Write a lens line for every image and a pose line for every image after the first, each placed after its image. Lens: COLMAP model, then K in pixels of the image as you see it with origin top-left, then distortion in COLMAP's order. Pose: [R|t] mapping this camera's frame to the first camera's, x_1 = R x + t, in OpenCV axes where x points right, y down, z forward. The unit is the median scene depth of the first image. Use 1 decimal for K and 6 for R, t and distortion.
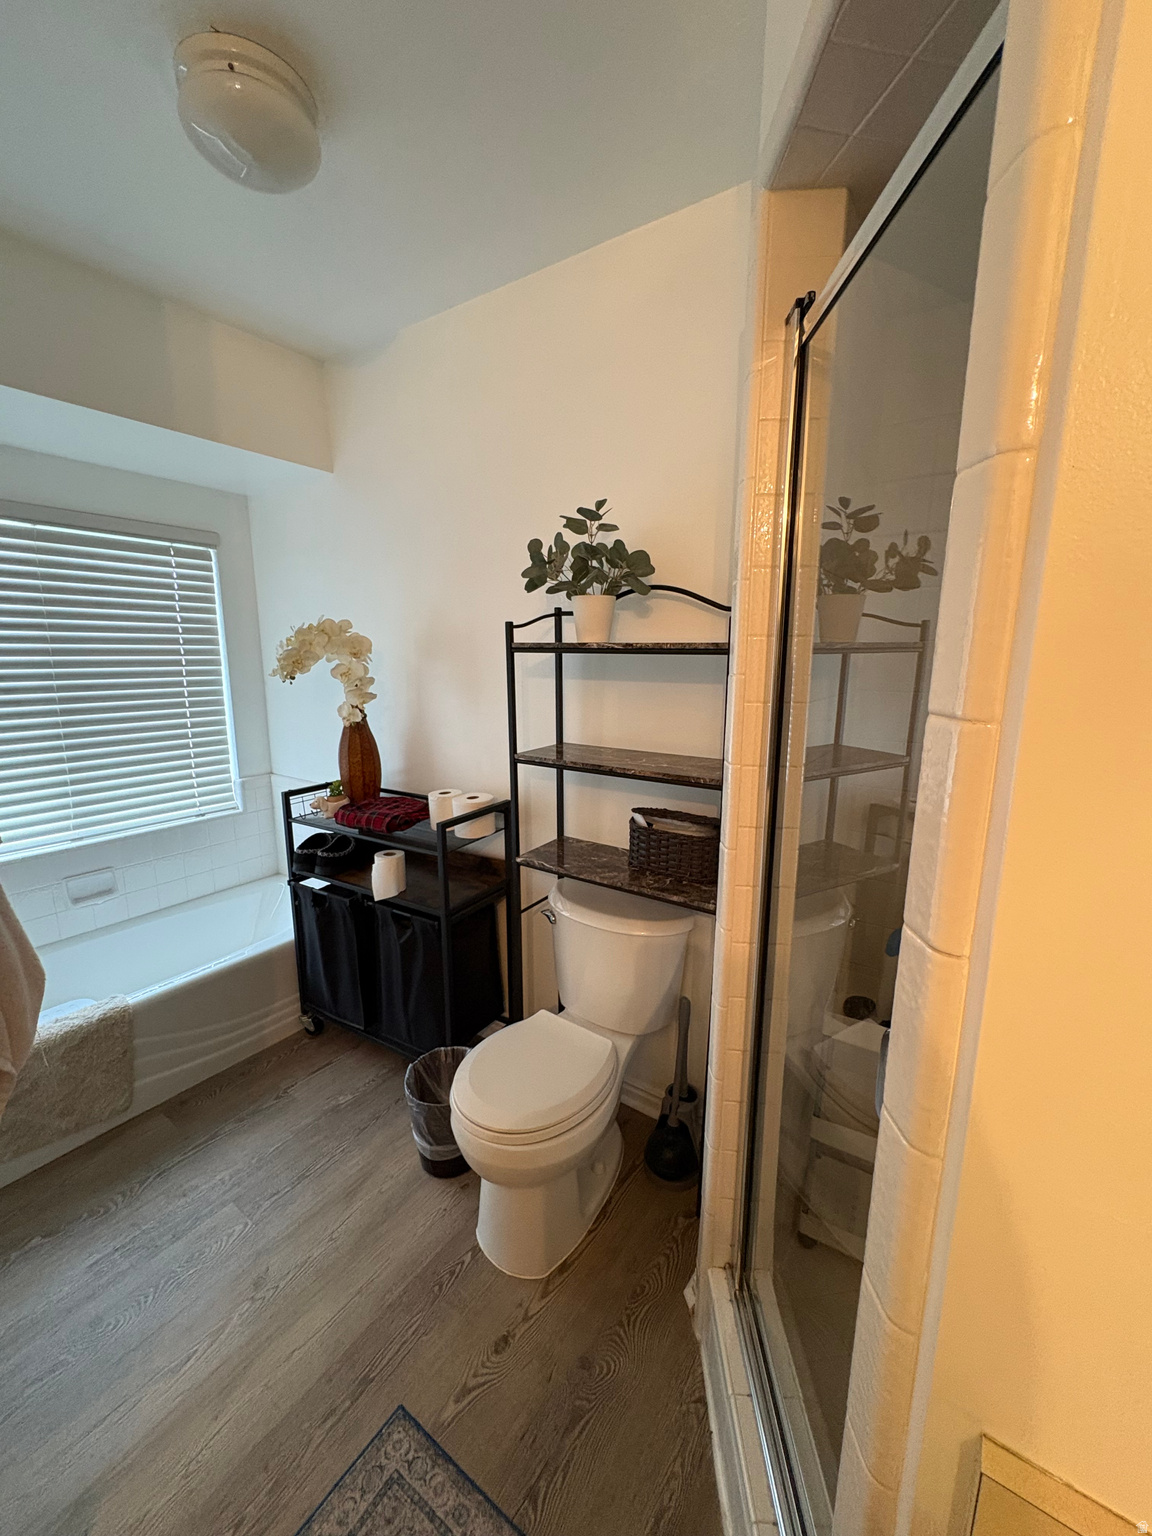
lens RADIAL K [[613.4, 0, 571.5], [0, 613.4, 770.6], [0, 0, 1]] dist [-0.000189, 0.000882]
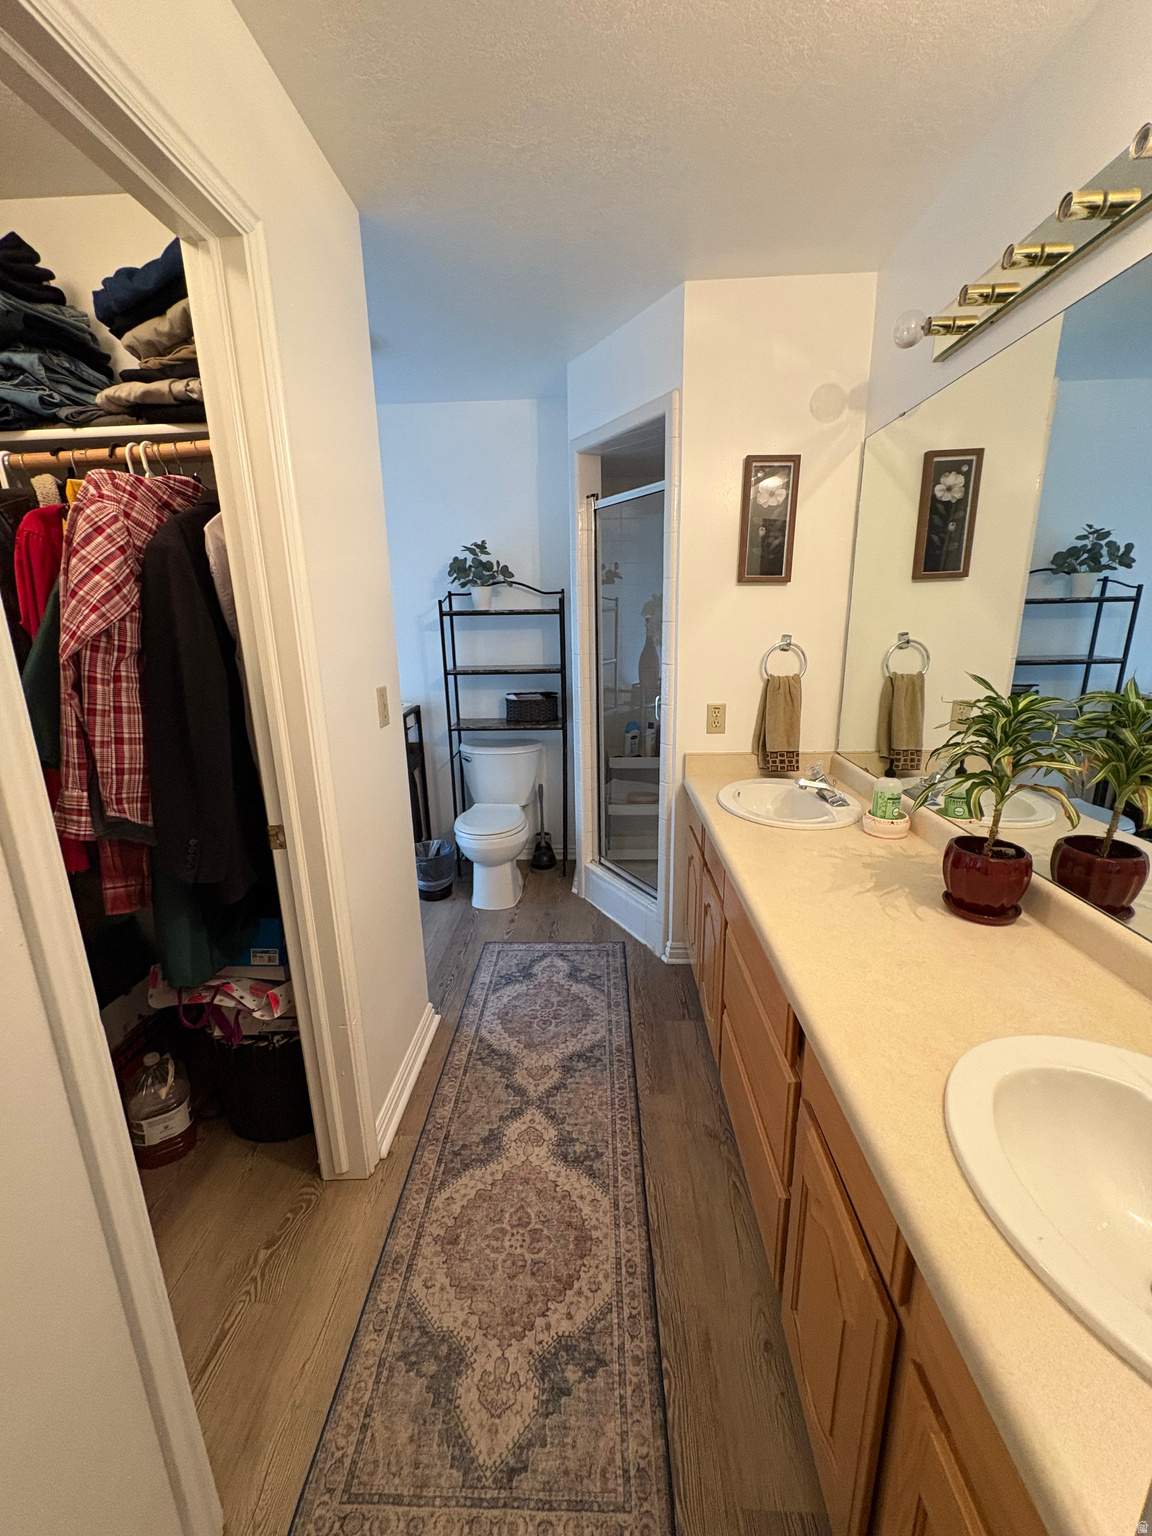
lens RADIAL K [[613.4, 0, 578.3], [0, 613.4, 770.3], [0, 0, 1]] dist [-0.000189, 0.000882]
pose [[0.845965, -0.149120, 0.511963, -0.811826], [0.124384, 0.988800, 0.082478, 0.183808], [-0.518528, -0.006093, 0.855039, -0.882468]]
